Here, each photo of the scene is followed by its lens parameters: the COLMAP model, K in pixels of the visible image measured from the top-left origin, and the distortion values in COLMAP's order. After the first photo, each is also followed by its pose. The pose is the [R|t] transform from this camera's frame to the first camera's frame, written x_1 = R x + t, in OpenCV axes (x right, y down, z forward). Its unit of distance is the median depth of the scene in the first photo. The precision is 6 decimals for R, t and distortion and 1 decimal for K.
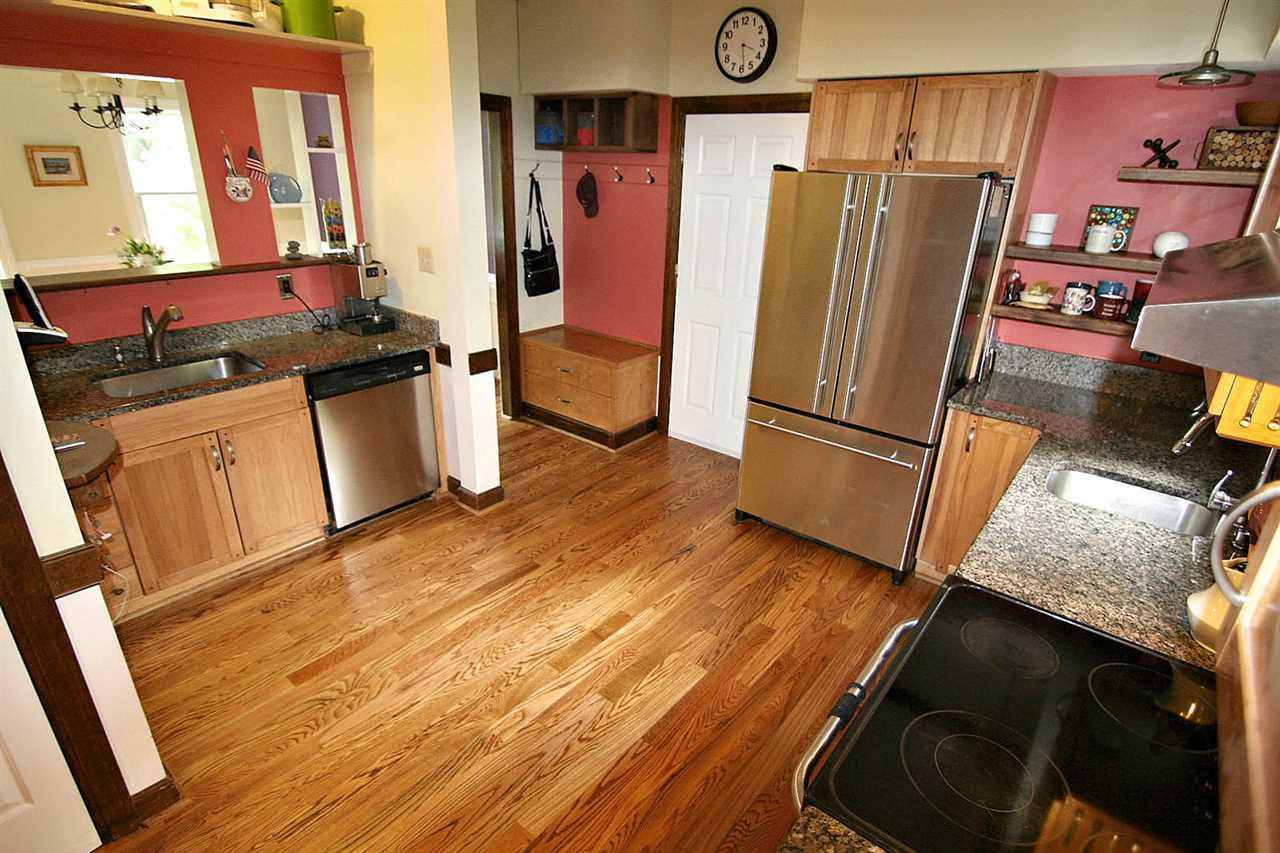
lens RADIAL K [[653.9, 0, 646.9], [0, 653.9, 432.0], [0, 0, 1]] dist [-0.006386, -0.002870]
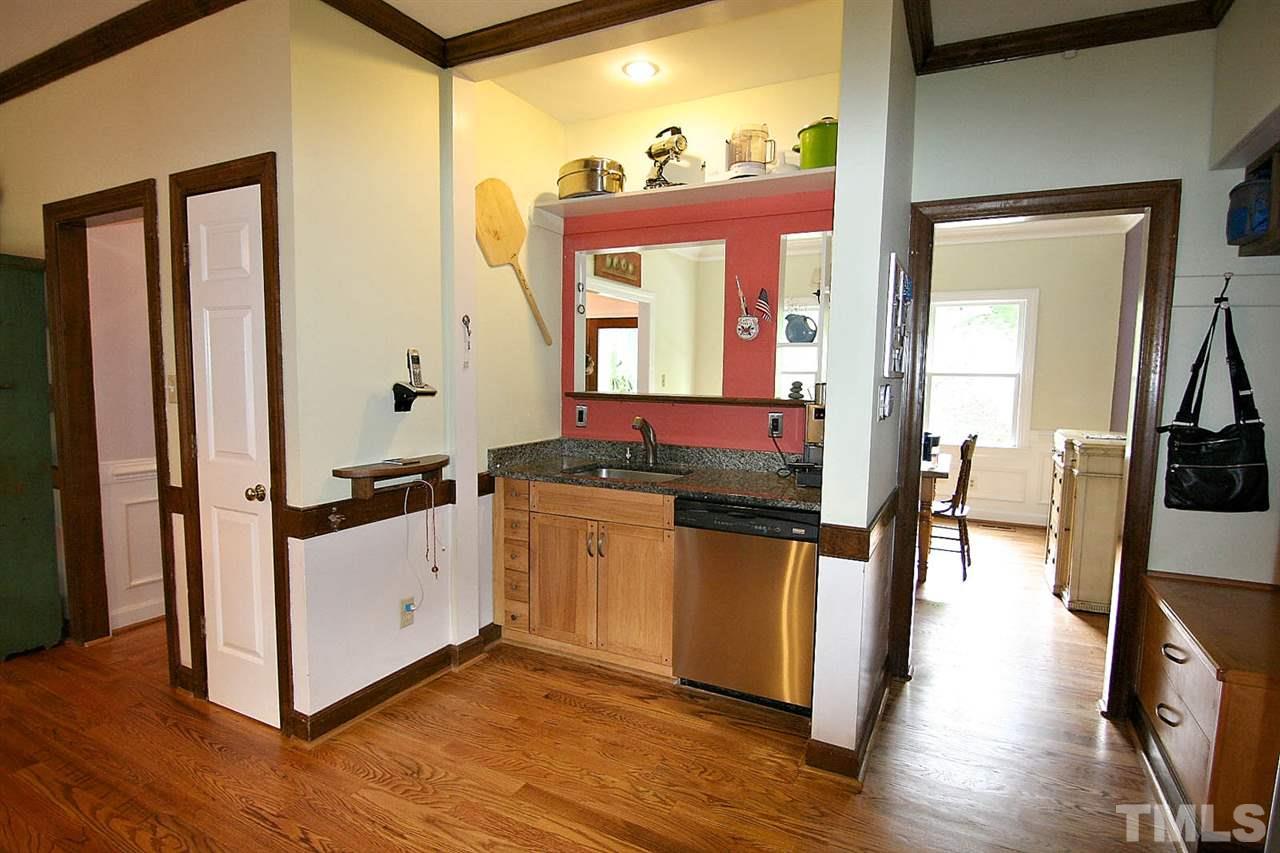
lens RADIAL K [[653.9, 0, 646.6], [0, 653.9, 428.8], [0, 0, 1]] dist [-0.006386, -0.002870]
pose [[0.201409, 0.054771, -0.977975, 0.385509], [-0.380002, 0.924606, -0.026478, -0.130863], [0.902792, 0.376966, 0.207037, 0.690602]]
